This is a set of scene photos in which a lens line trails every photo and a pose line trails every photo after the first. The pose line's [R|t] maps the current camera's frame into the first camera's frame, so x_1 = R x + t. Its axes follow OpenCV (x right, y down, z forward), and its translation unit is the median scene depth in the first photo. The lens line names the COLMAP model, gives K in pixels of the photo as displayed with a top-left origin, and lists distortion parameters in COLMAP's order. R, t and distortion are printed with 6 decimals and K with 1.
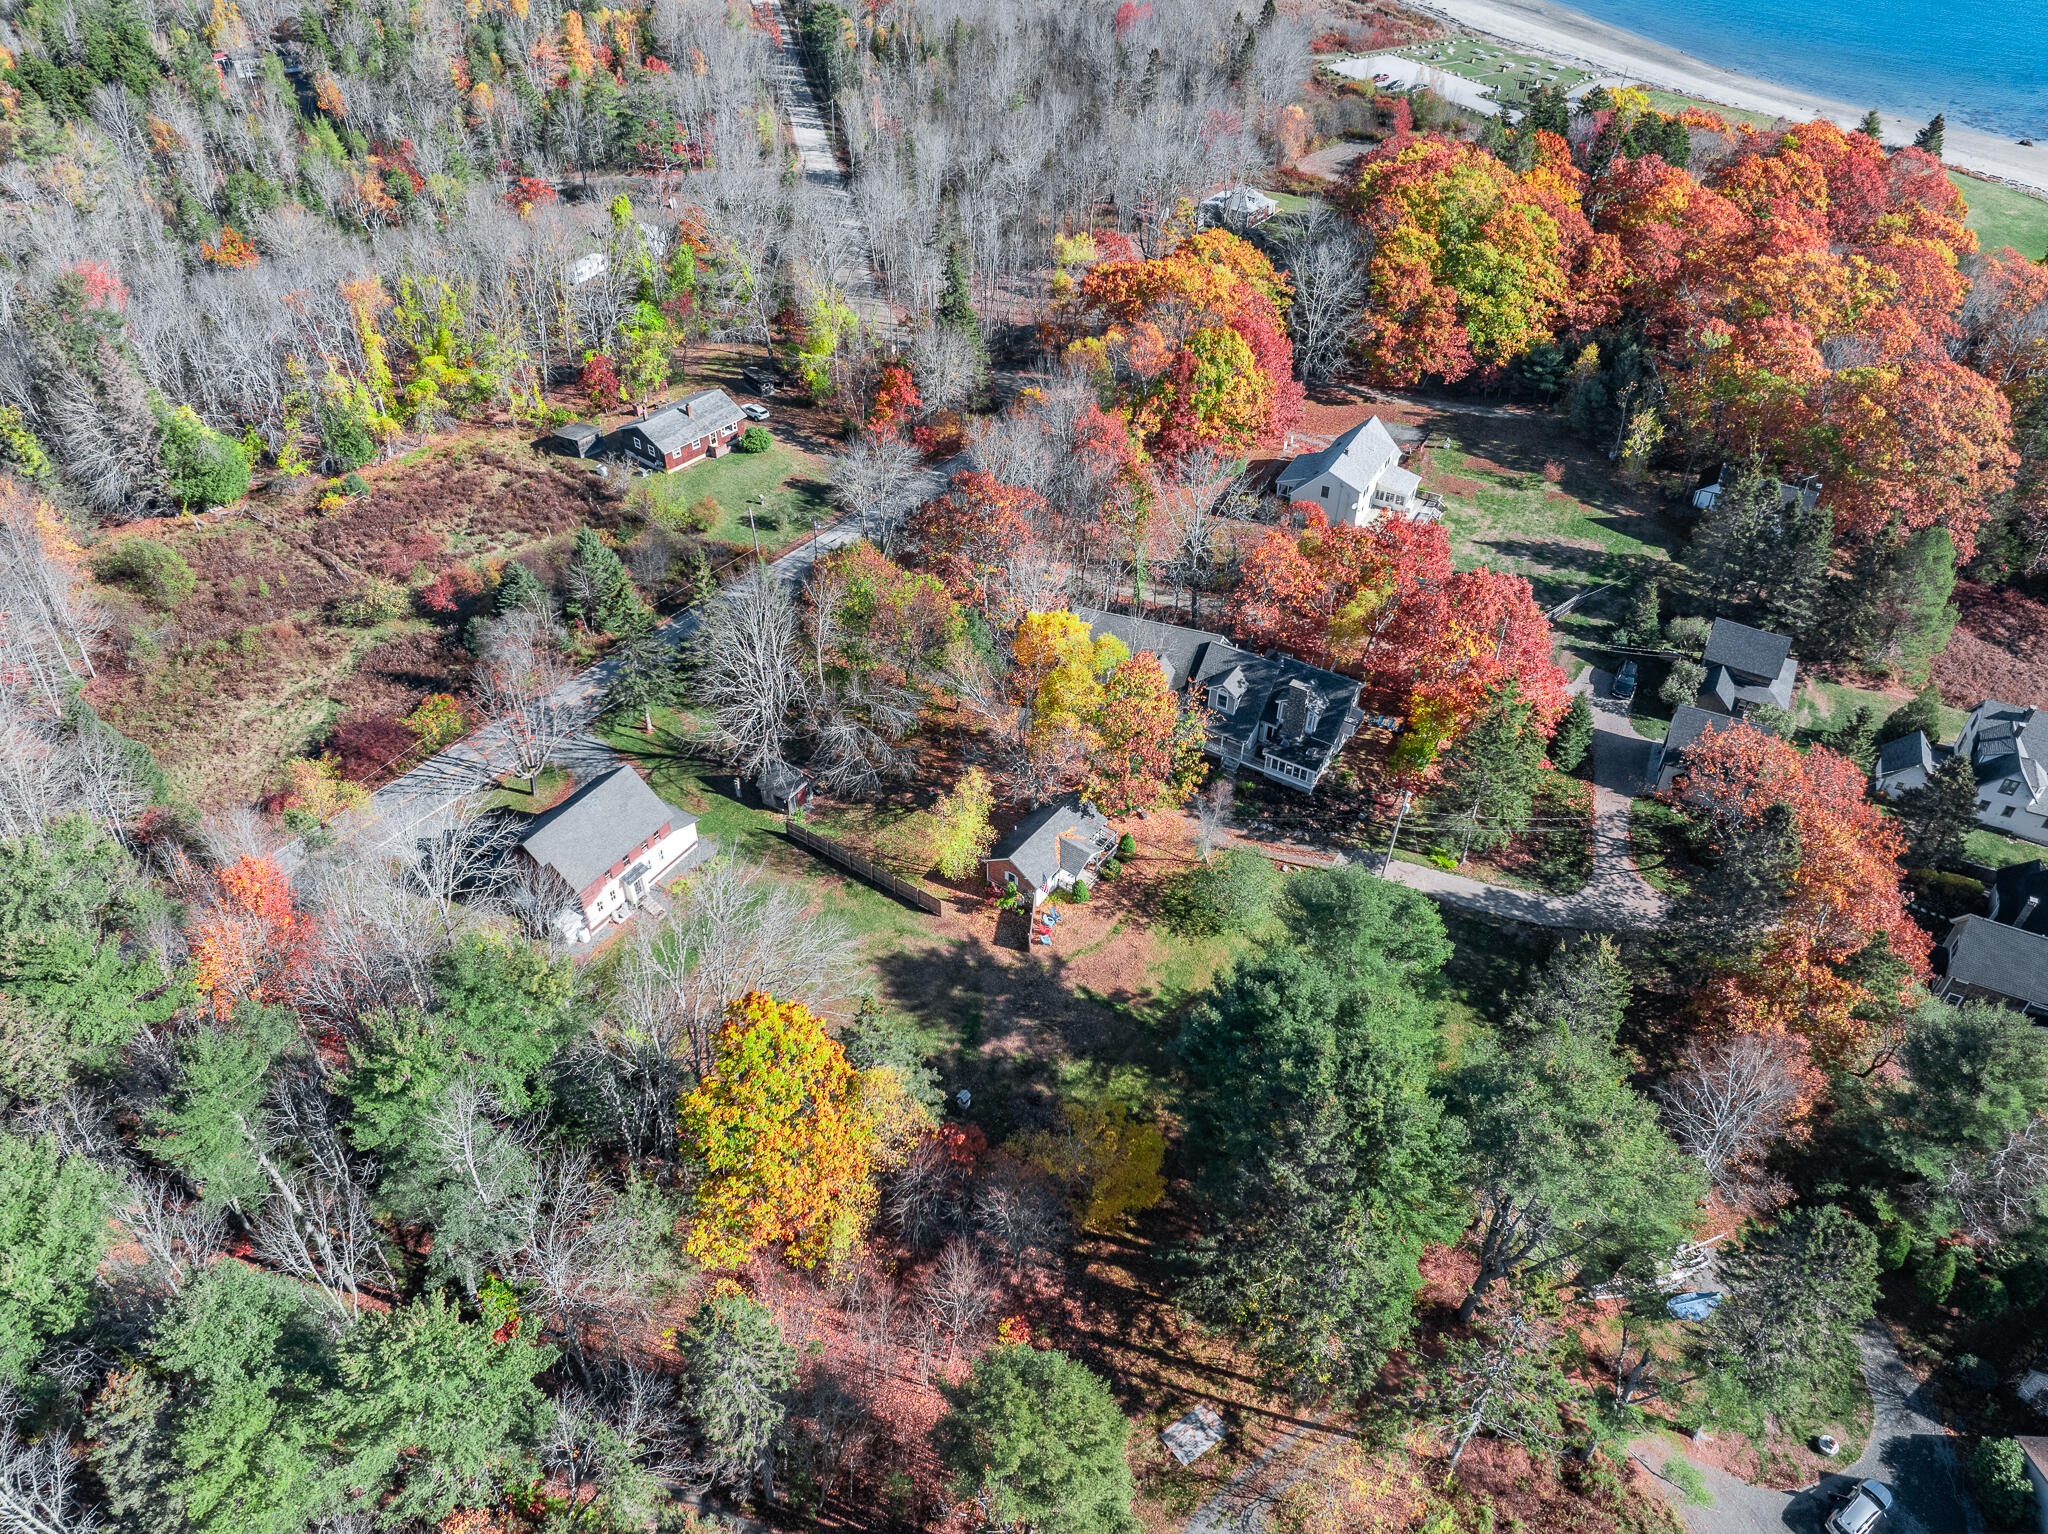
lens RADIAL K [[1450.8, 0, 1024.0], [0, 1450.8, 767.0], [0, 0, 1]] dist [-0.000751, -0.000541]
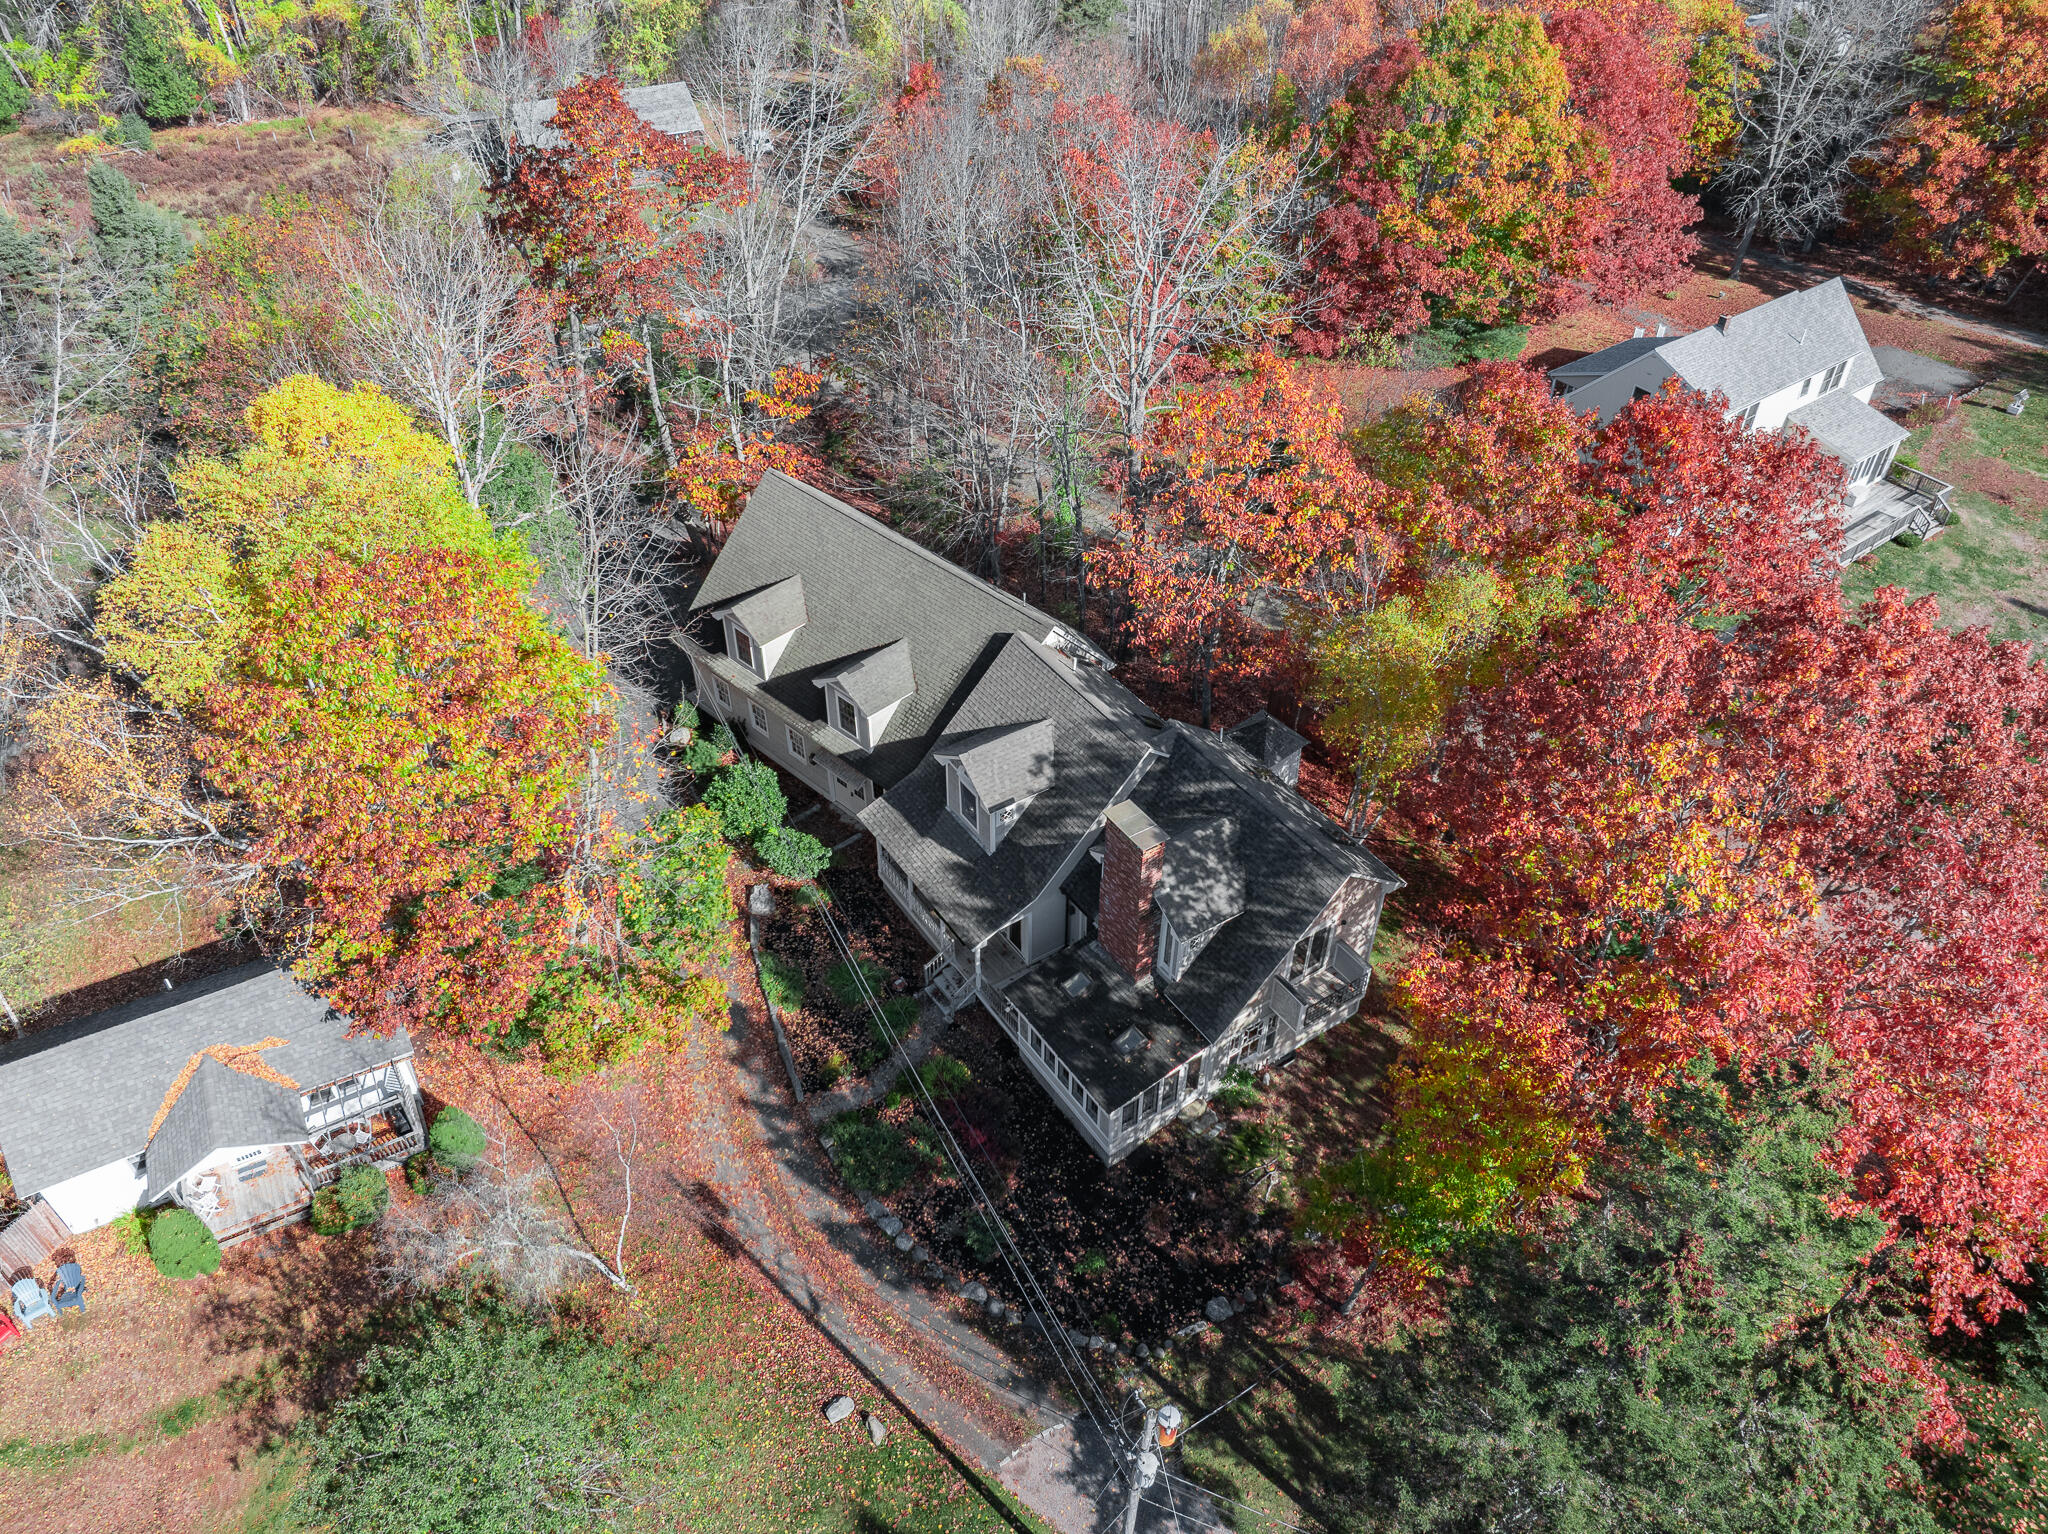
lens RADIAL K [[1485.6, 0, 1023.4], [0, 1485.6, 751.7], [0, 0, 1]] dist [-0.017168, 0.007306]
pose [[0.911753, 0.268694, -0.310660, 0.221475], [-0.272368, 0.961648, 0.032371, -0.063137], [0.307444, 0.055100, 0.949970, 0.587362]]
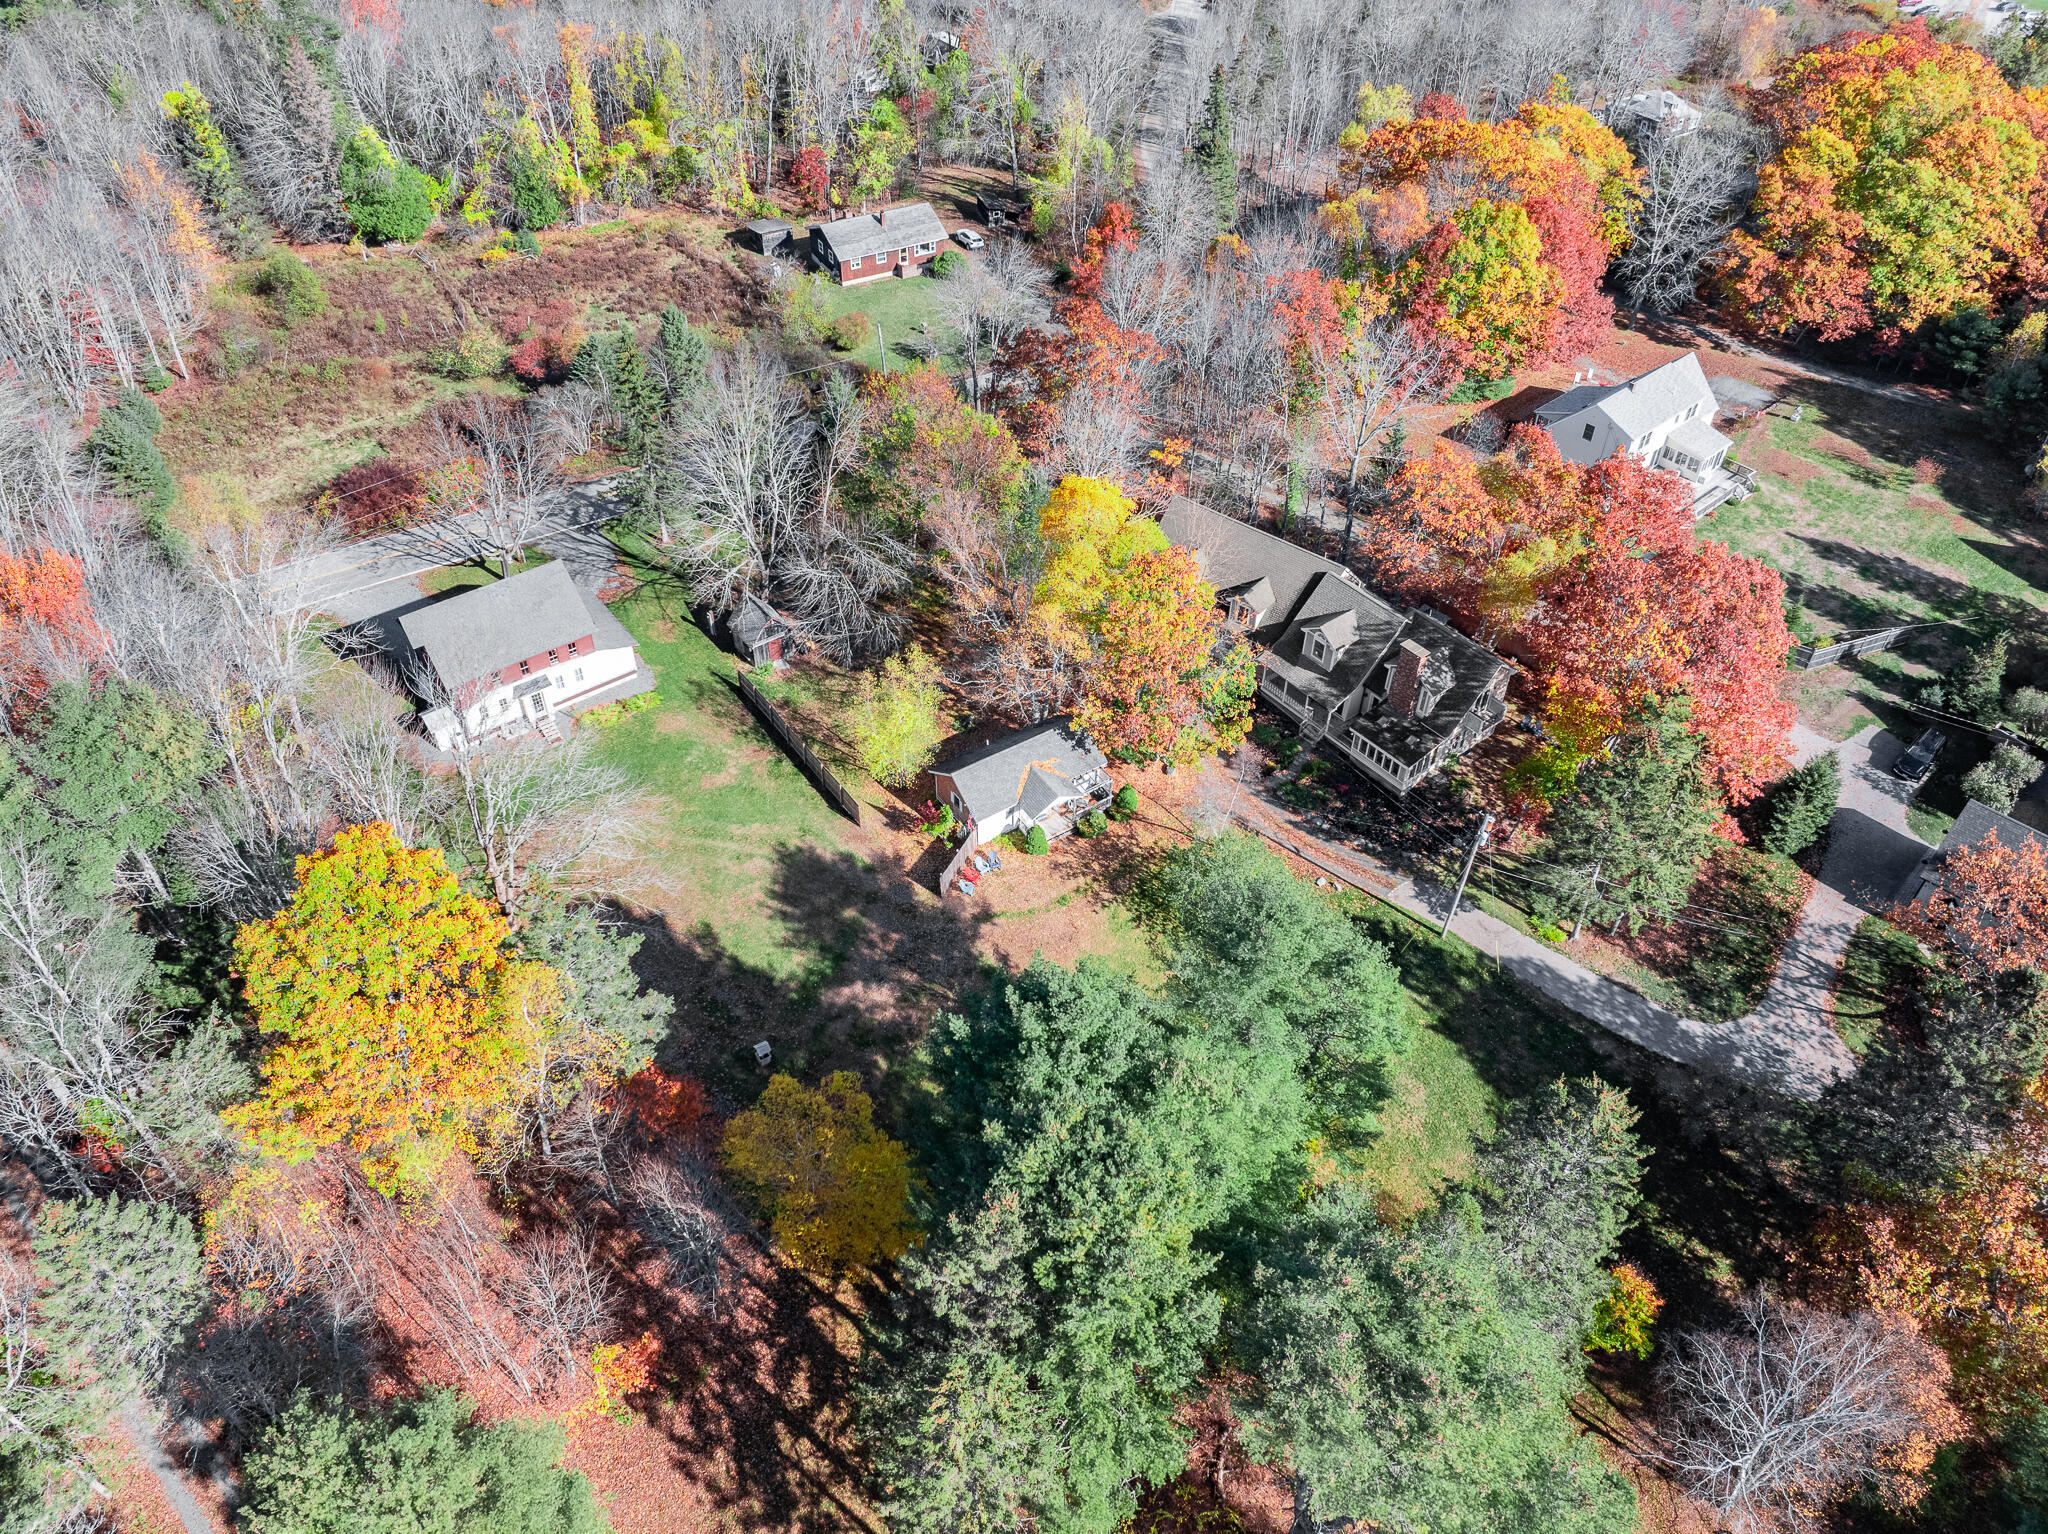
lens RADIAL K [[1485.6, 0, 1023.4], [0, 1485.6, 751.7], [0, 0, 1]] dist [-0.017168, 0.007306]
pose [[0.941864, 0.233648, -0.241458, 0.166948], [-0.227198, 0.972315, 0.054626, -0.000900], [0.247537, 0.003408, 0.968873, 0.182258]]
